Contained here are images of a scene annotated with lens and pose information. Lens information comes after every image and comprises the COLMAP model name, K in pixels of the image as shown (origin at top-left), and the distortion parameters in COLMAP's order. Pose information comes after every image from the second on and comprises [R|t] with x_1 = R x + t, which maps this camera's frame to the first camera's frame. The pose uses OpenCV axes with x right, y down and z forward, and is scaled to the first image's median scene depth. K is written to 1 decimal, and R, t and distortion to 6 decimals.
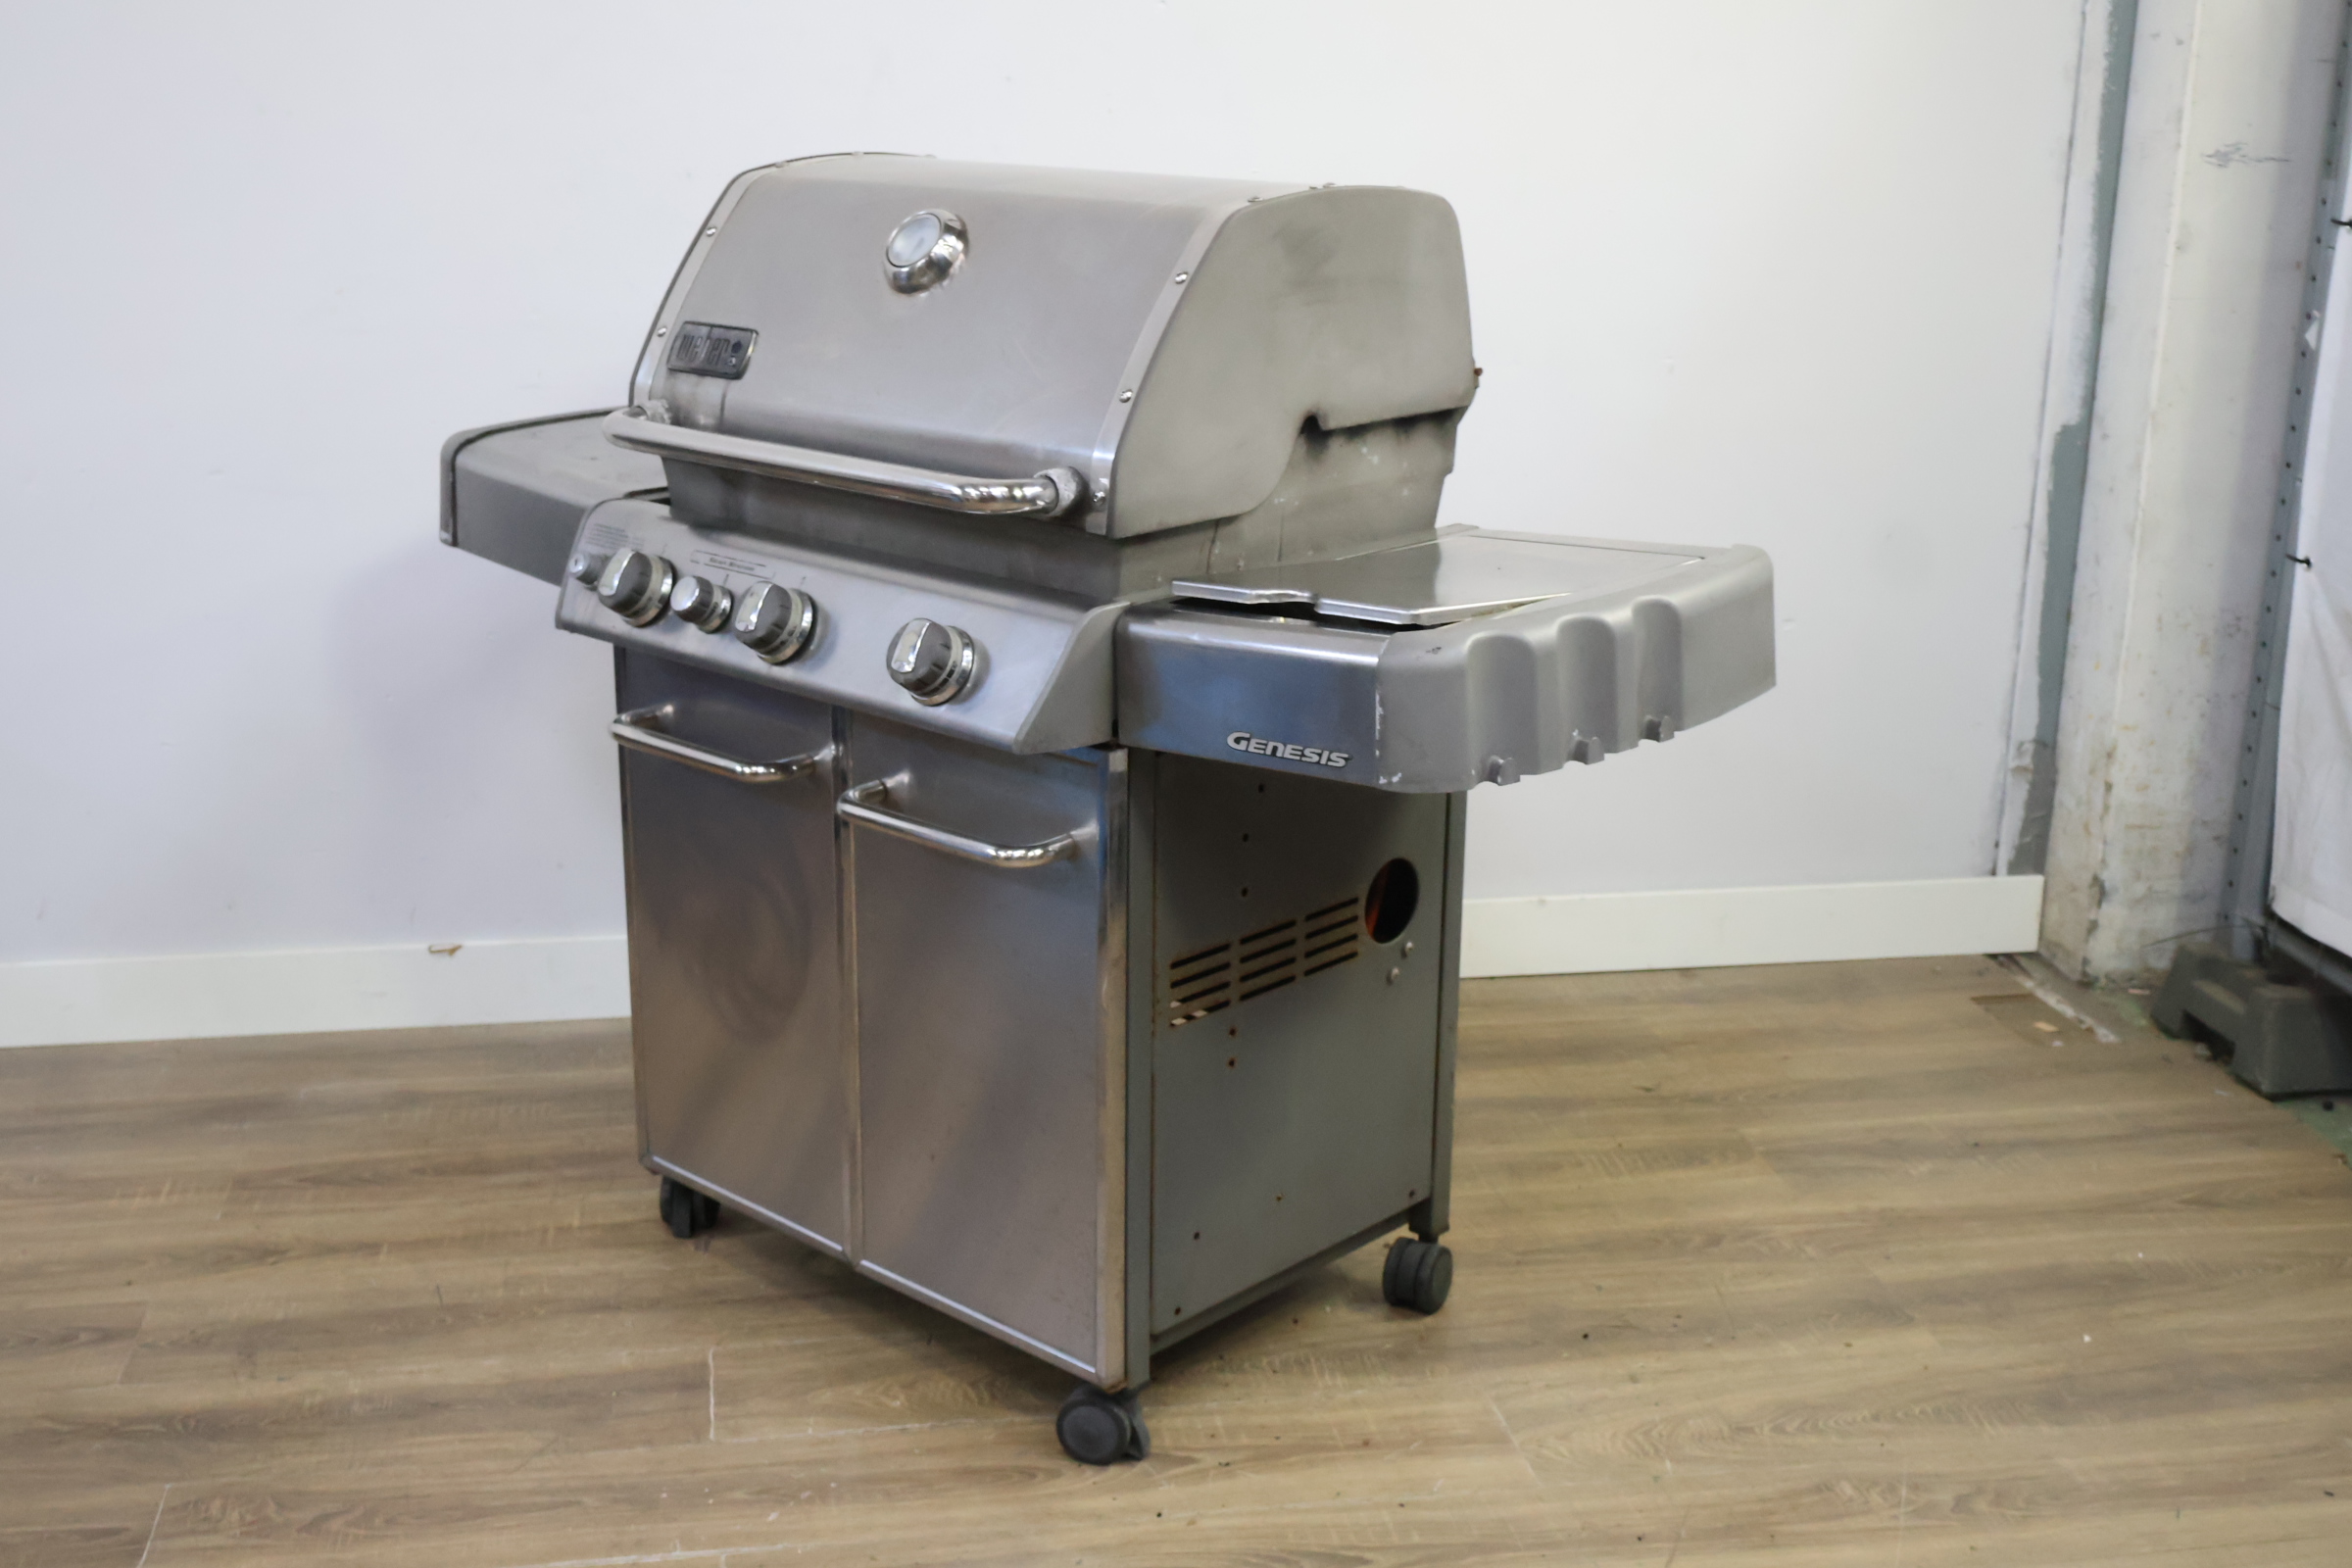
lens RADIAL K [[2633.7, 0, 1173.6], [0, 2633.7, 782.3], [0, 0, 1]] dist [-0.009432, 0.012221]
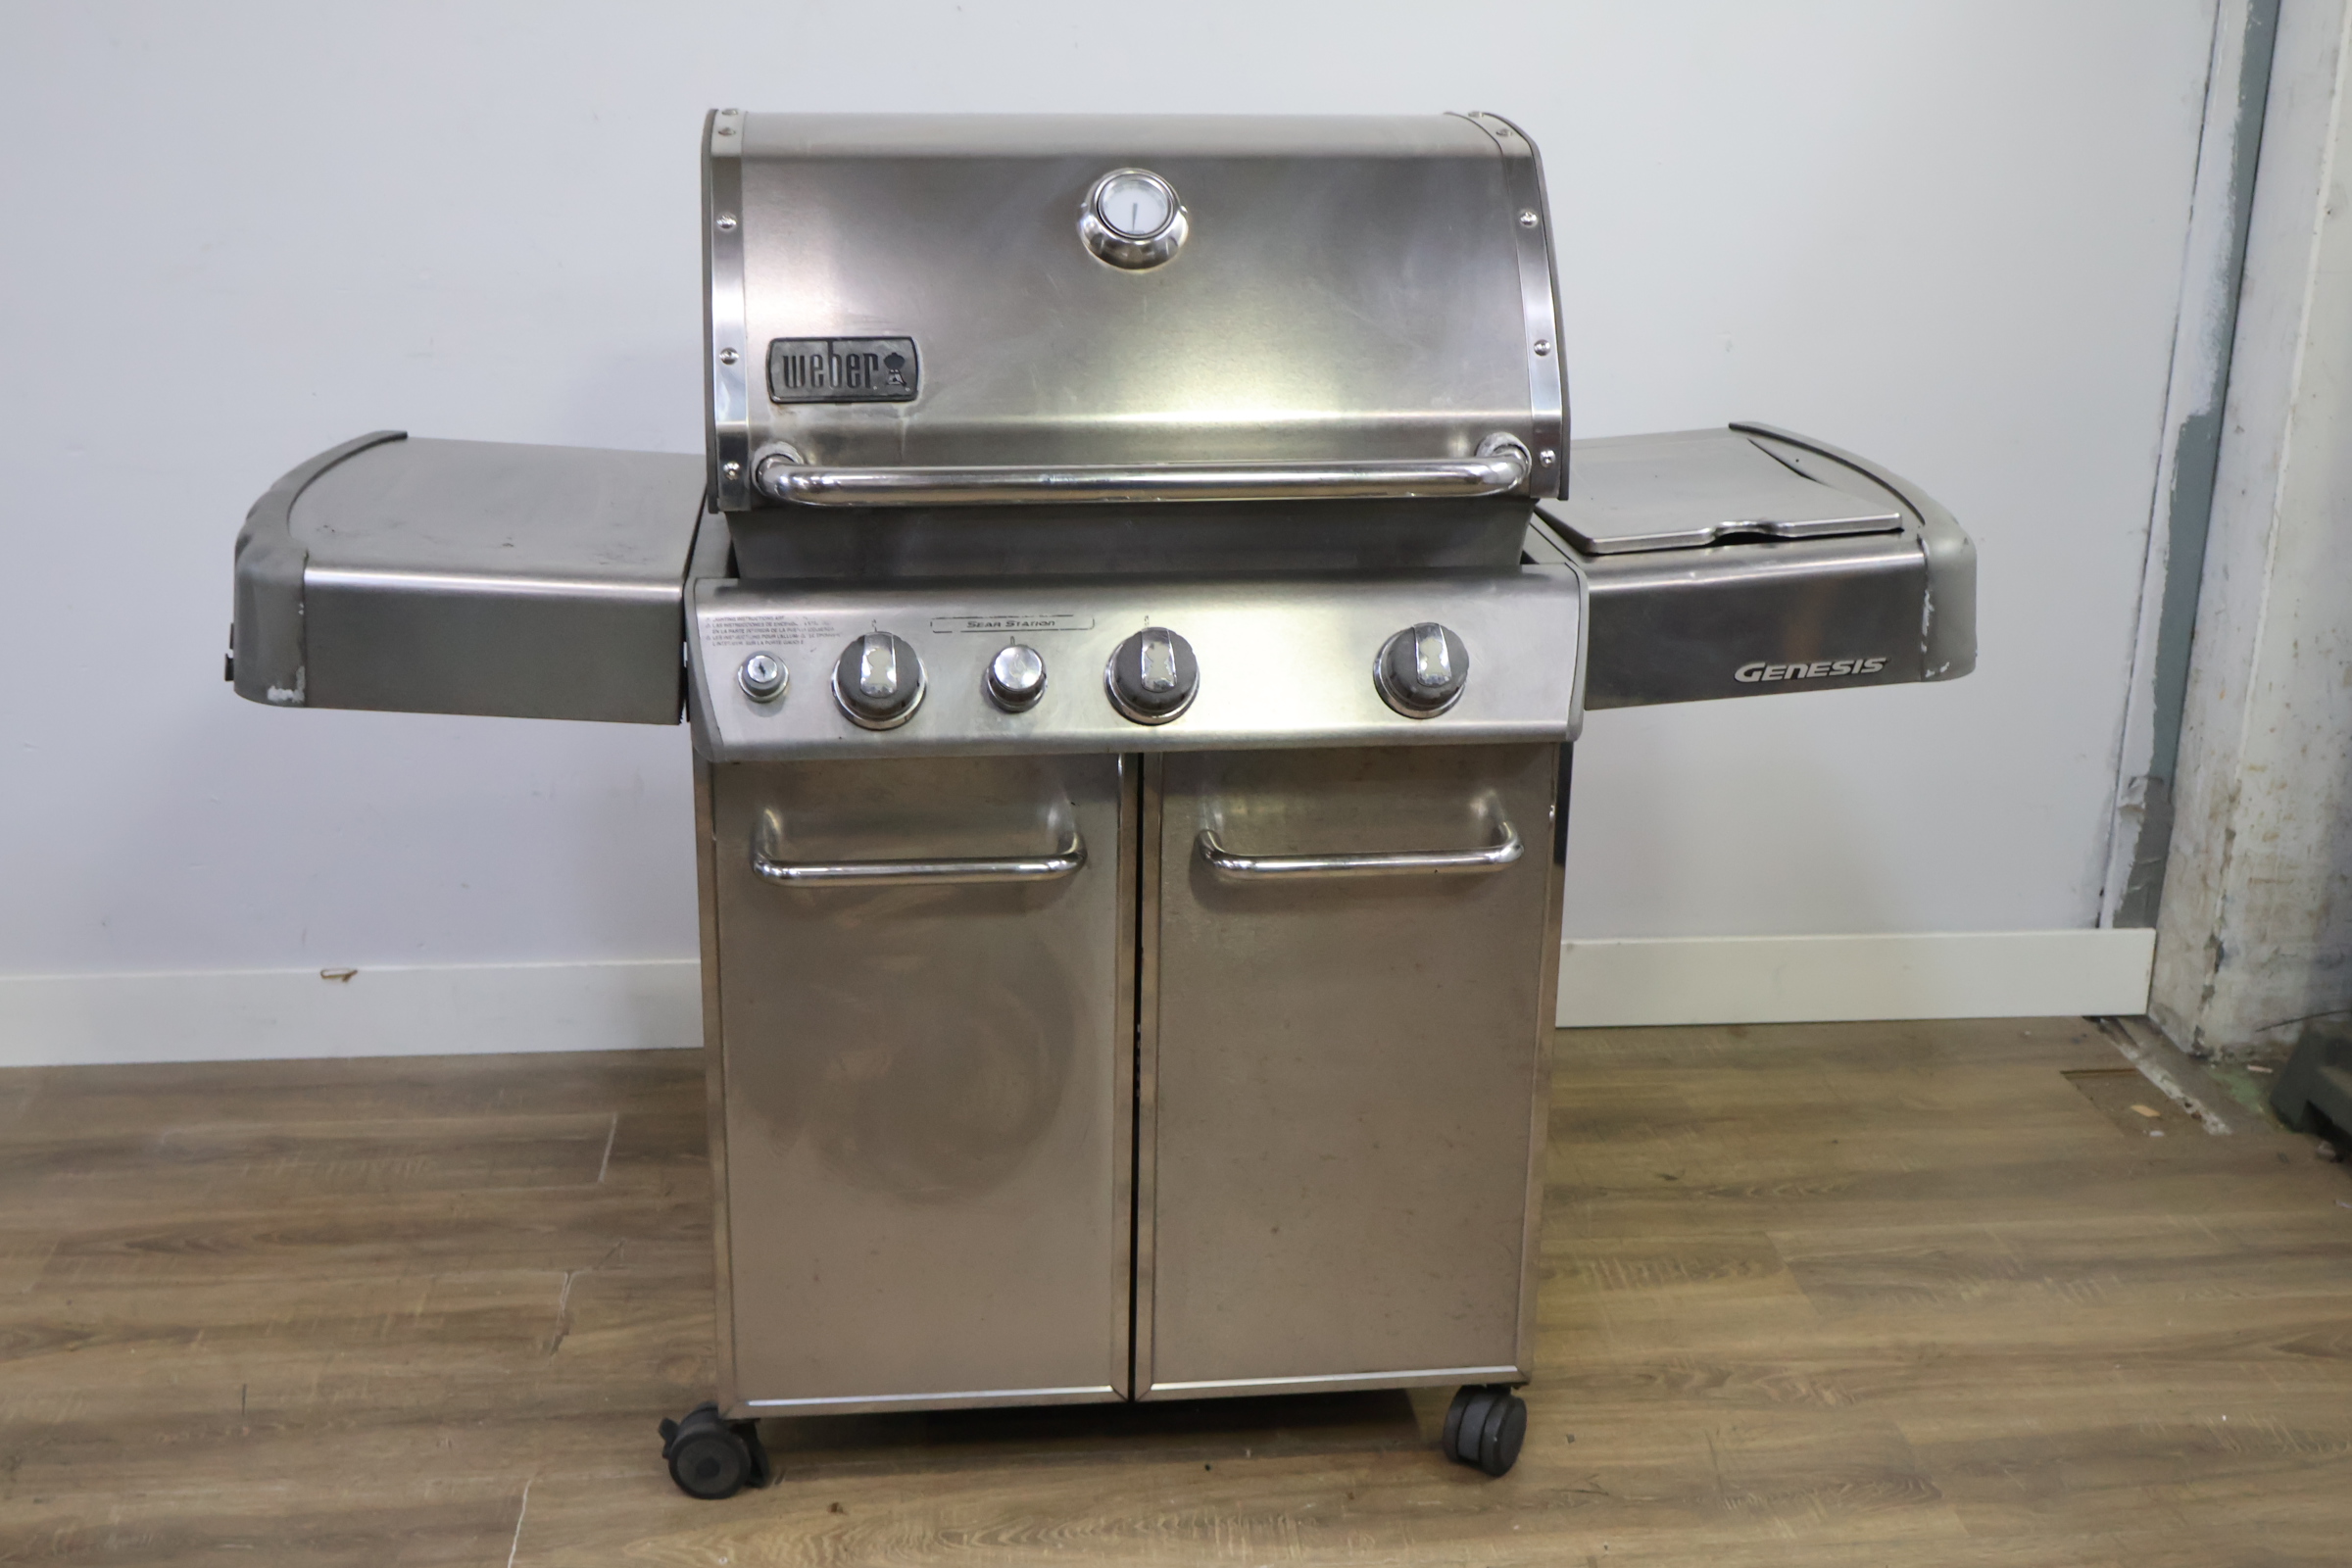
lens RADIAL K [[2633.3, 0, 1171.4], [0, 2633.3, 790.0], [0, 0, 1]] dist [-0.007738, -0.001416]
pose [[0.997343, 0.023221, -0.069050, 0.081163], [-0.021122, 0.999297, 0.030963, -0.039555], [0.069720, -0.029422, 0.997133, 0.135704]]
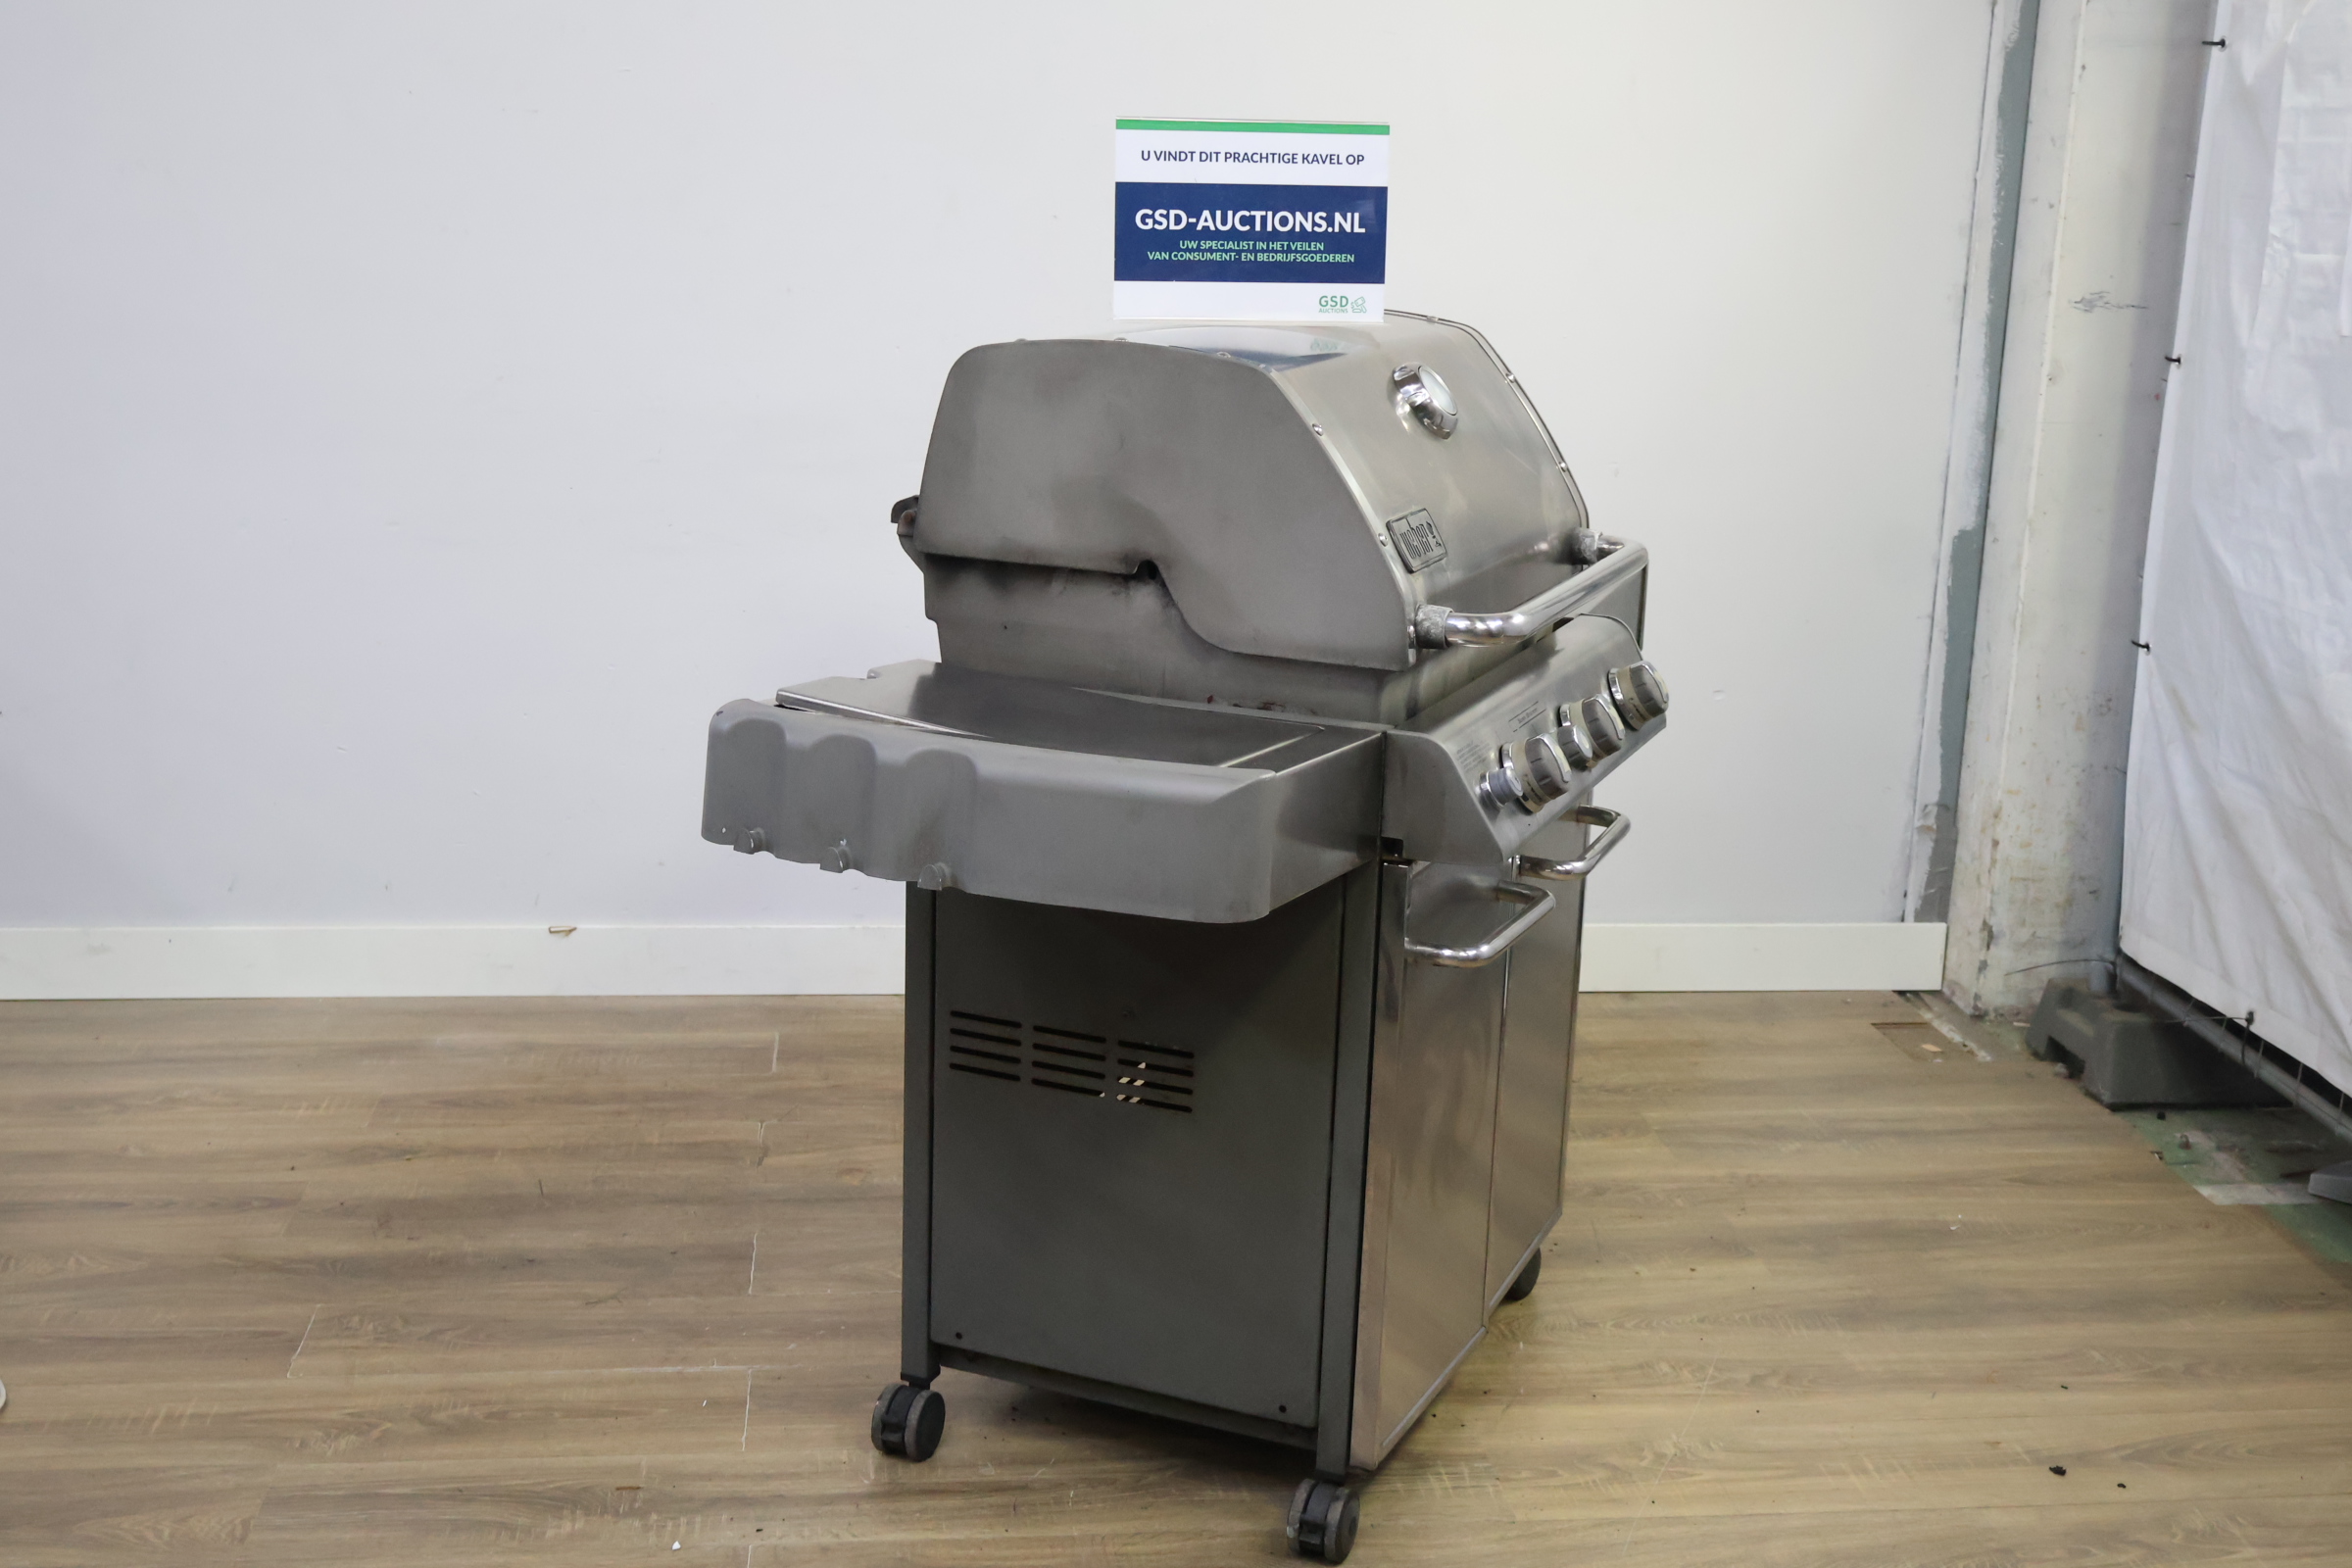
lens RADIAL K [[2618.6, 0, 1180.9], [0, 2618.6, 773.8], [0, 0, 1]] dist [-0.002354, -0.023628]
pose [[0.998267, 0.029950, -0.050662, 0.069225], [-0.032596, 0.998103, -0.052234, 0.052240], [0.049002, 0.053795, 0.997349, -0.196394]]
